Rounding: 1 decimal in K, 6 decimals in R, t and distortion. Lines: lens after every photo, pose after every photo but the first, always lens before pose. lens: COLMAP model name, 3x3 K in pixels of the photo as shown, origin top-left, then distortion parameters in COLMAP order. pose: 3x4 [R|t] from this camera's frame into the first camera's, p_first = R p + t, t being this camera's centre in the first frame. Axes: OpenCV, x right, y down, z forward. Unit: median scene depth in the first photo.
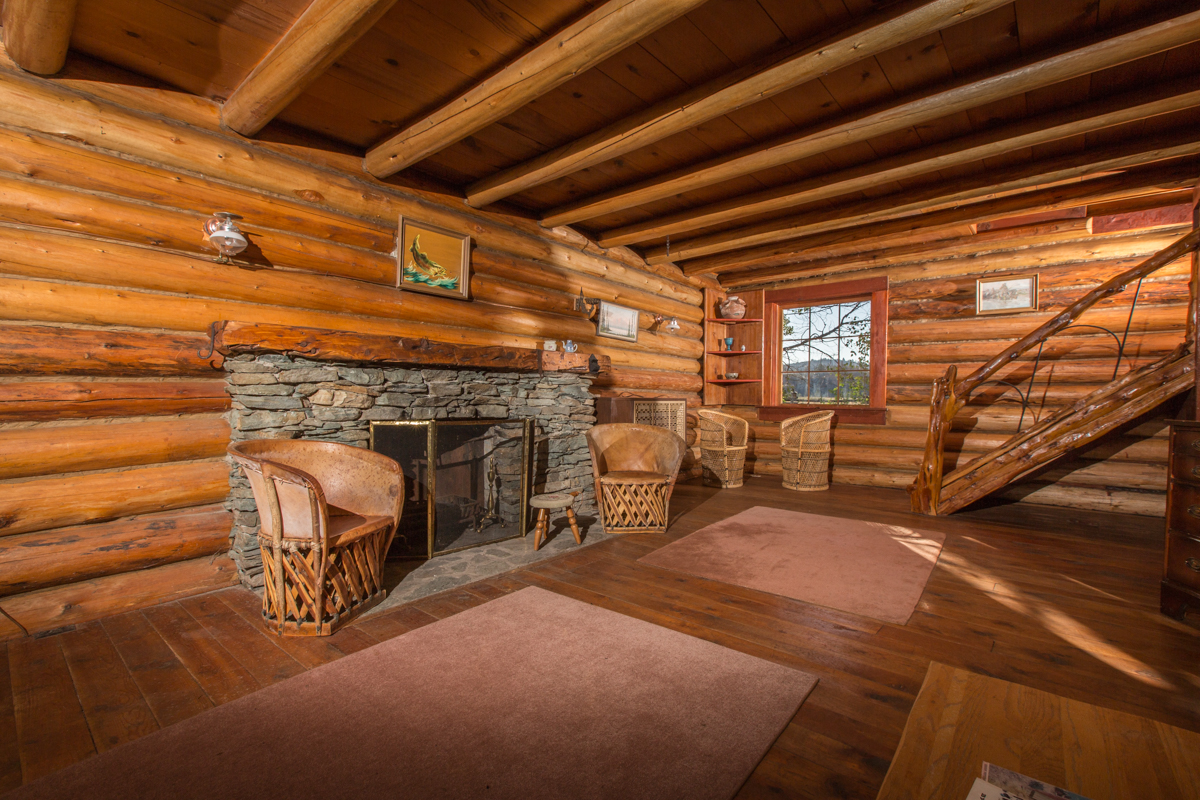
lens RADIAL K [[531.4, 0, 600.0], [0, 531.4, 400.0], [0, 0, 1]] dist [-0.000675, -0.000047]
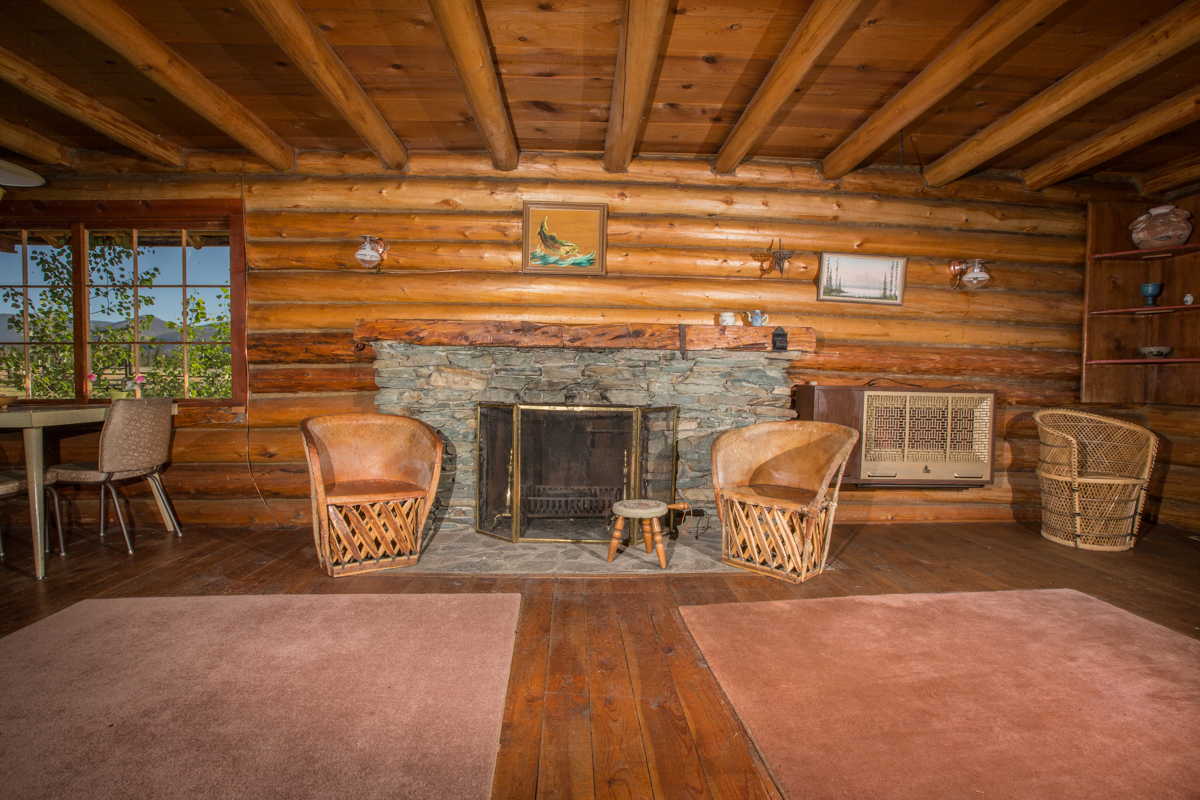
lens RADIAL K [[549.1, 0, 600.0], [0, 549.1, 400.0], [0, 0, 1]] dist [-0.073203, -0.000174]
pose [[0.681979, 0.029786, -0.730765, 0.455821], [-0.018154, 0.999552, 0.023800, 0.003819], [0.731146, -0.002964, 0.682214, 0.365772]]
